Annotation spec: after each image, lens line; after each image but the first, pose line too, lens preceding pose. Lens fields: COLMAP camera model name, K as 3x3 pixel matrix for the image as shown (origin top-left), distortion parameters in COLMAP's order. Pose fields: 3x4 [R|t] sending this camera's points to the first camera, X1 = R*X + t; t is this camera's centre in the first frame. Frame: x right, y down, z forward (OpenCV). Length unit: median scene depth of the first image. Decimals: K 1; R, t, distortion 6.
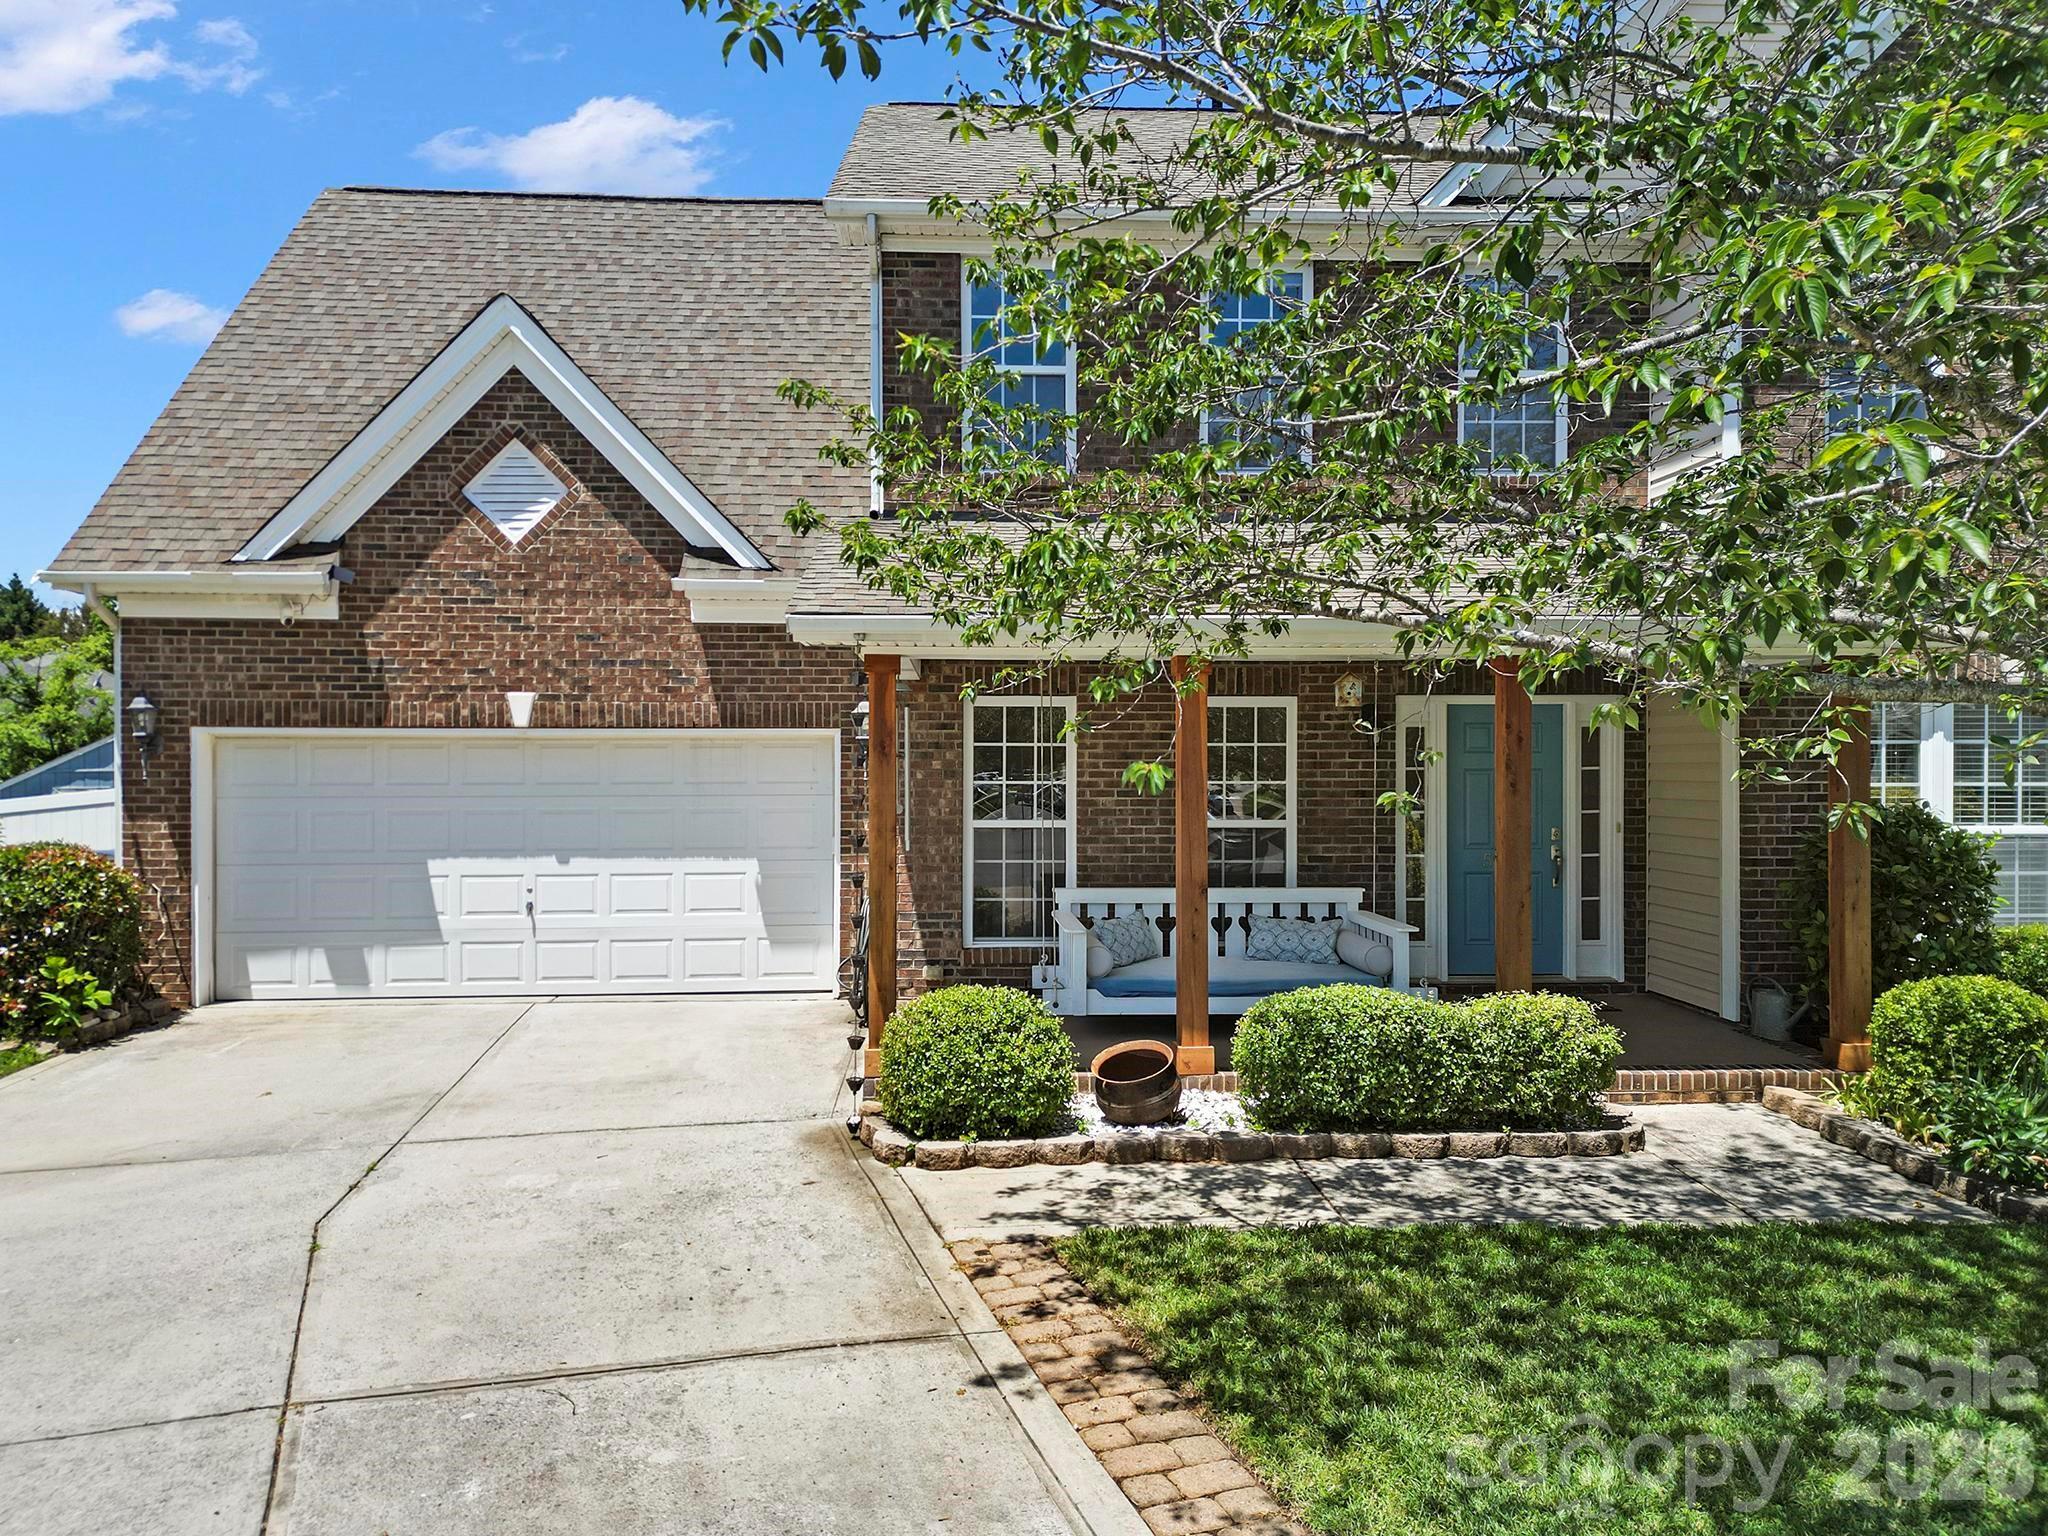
lens RADIAL K [[1426.9, 0, 1022.0], [0, 1426.9, 766.5], [0, 0, 1]] dist [0.076643, -0.071524]
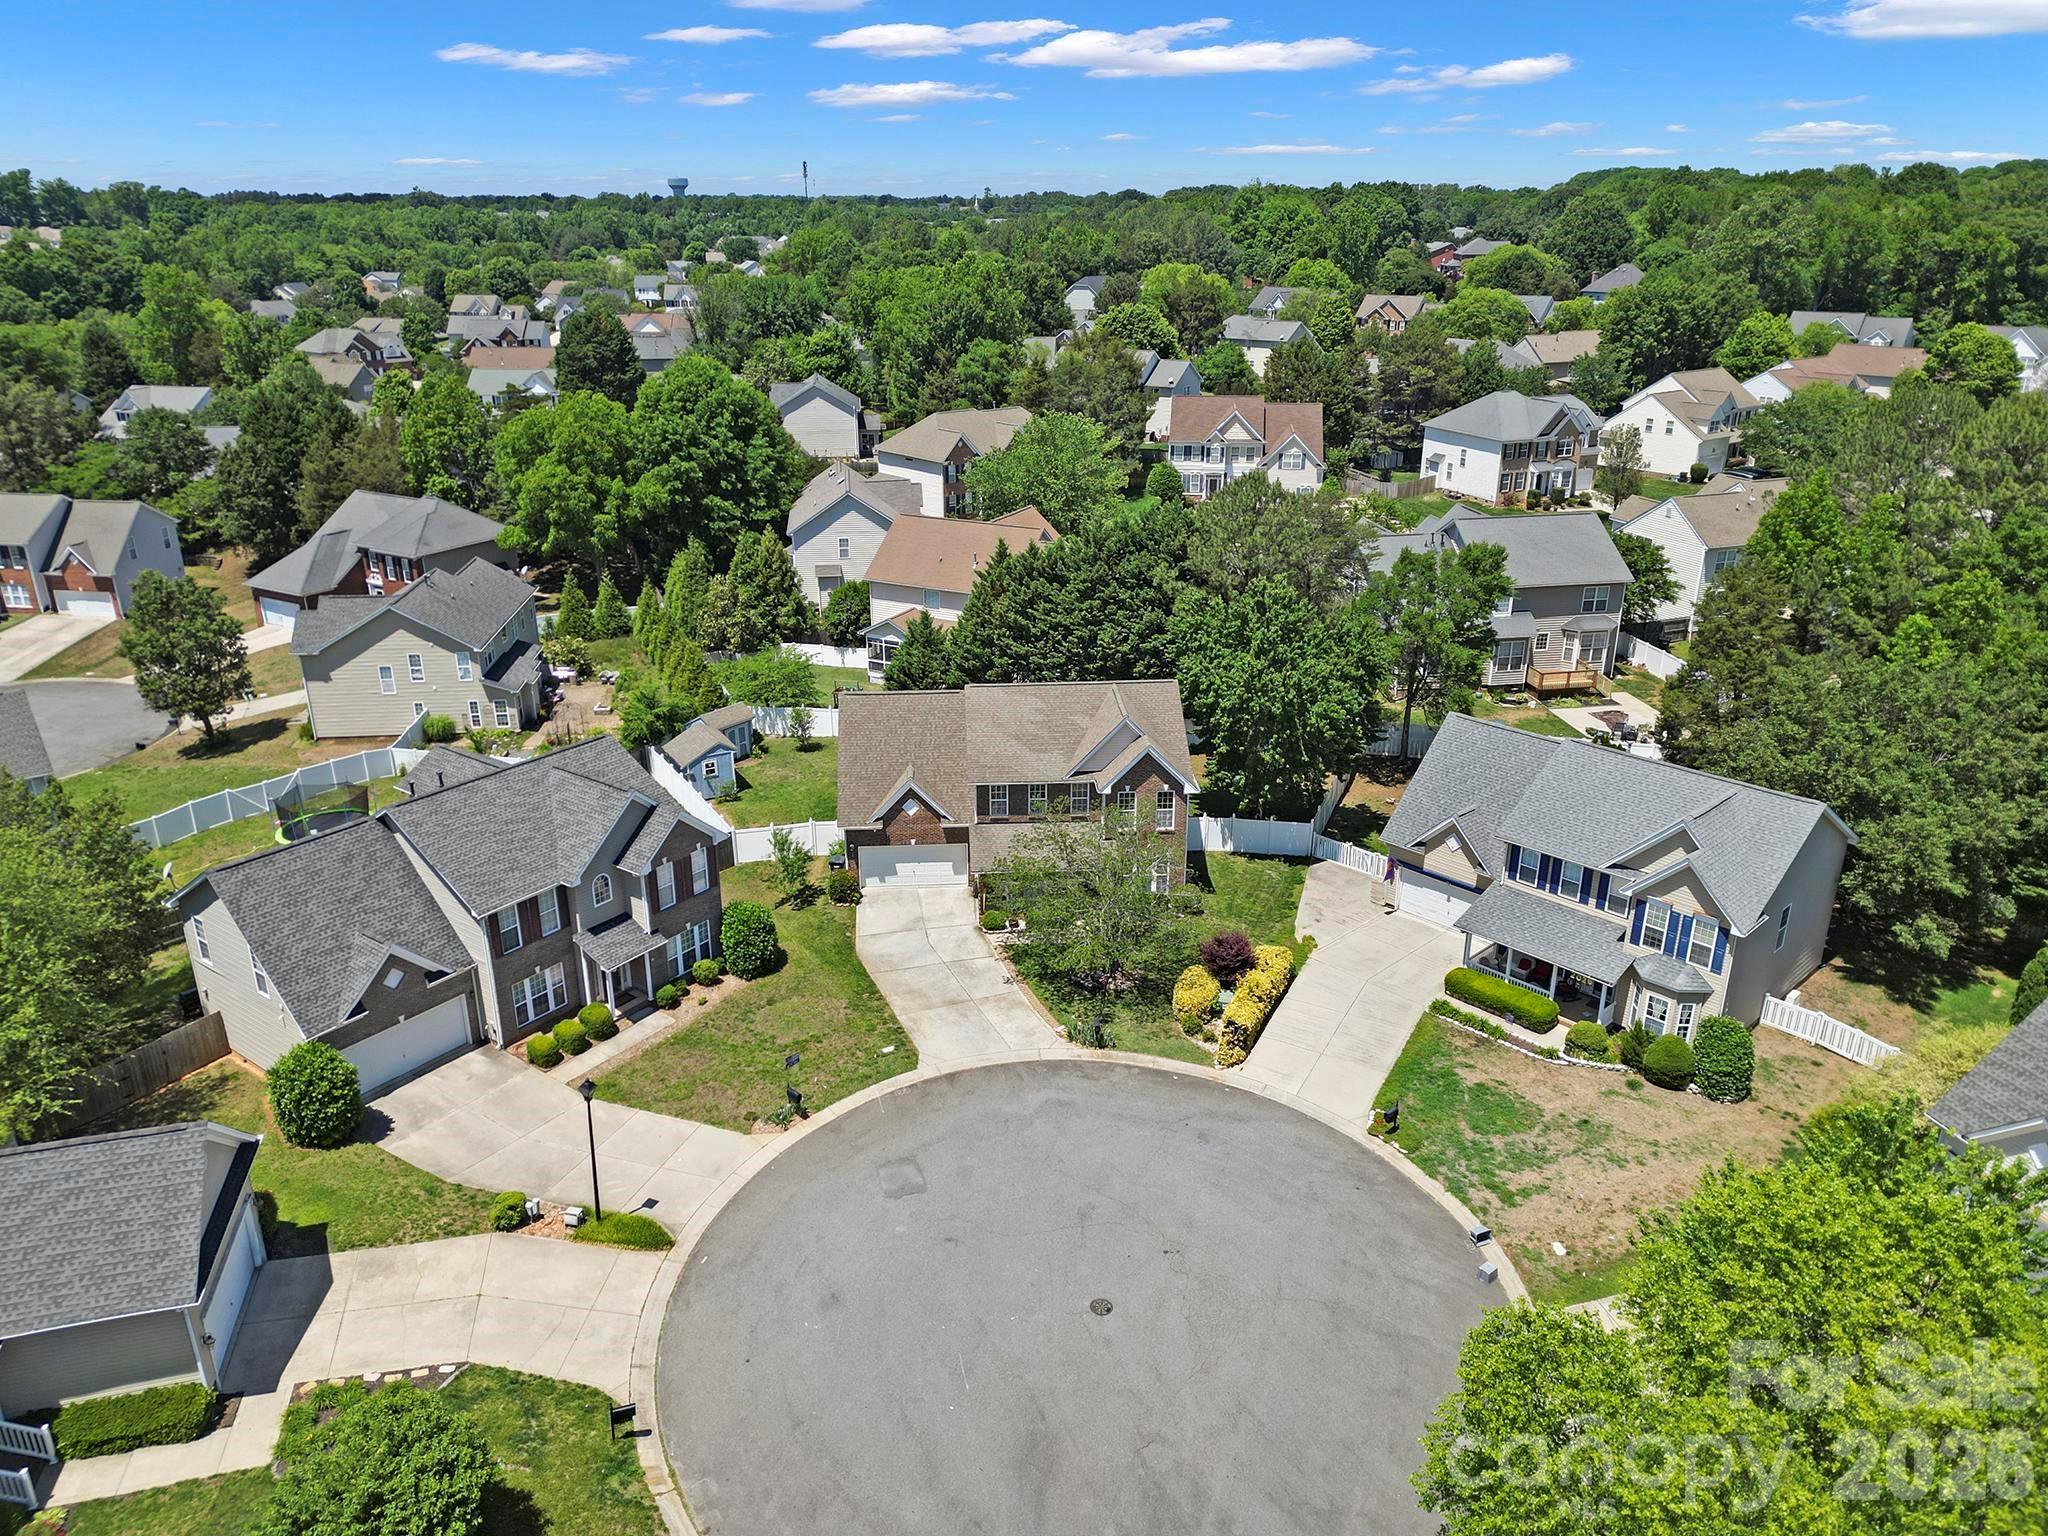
lens RADIAL K [[1426.9, 0, 1022.0], [0, 1426.9, 766.5], [0, 0, 1]] dist [0.076643, -0.071524]
pose [[0.999977, -0.006788, -0.000768, 0.092976], [0.006651, 0.941745, 0.336262, -2.245800], [-0.001559, -0.336259, 0.941768, -4.275826]]
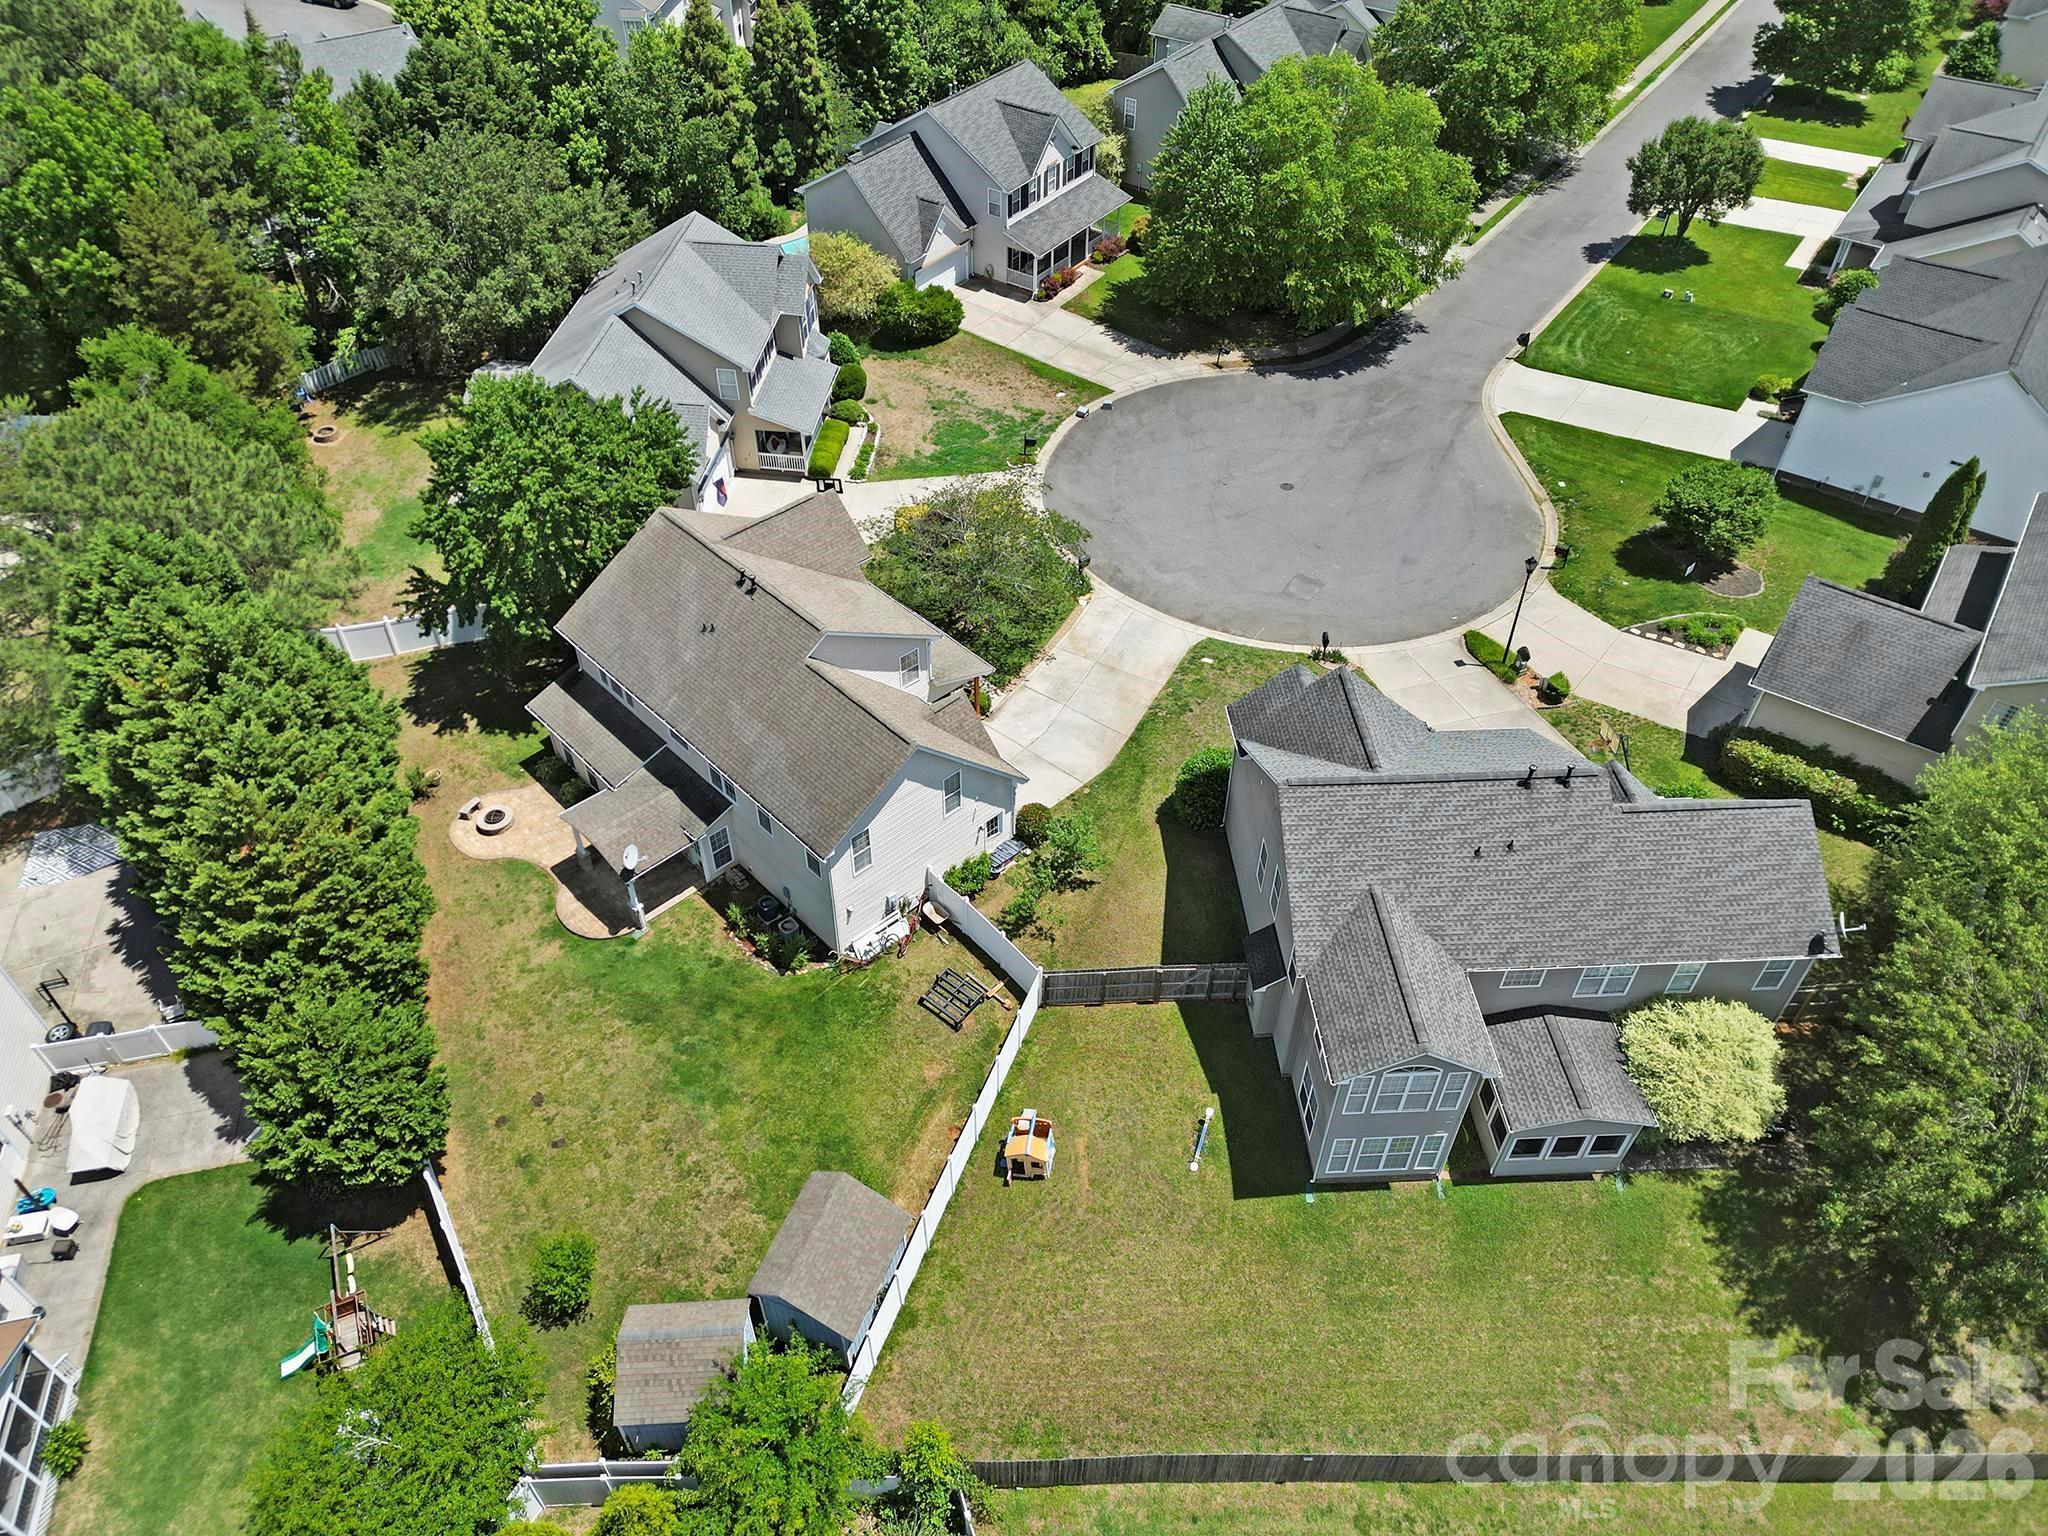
lens RADIAL K [[1426.9, 0, 1022.0], [0, 1426.9, 766.5], [0, 0, 1]] dist [0.076643, -0.071524]
pose [[-0.644277, -0.537571, 0.543989, -3.037763], [0.012787, 0.703619, 0.710463, -3.336164], [-0.764685, 0.464691, -0.446452, 2.947301]]
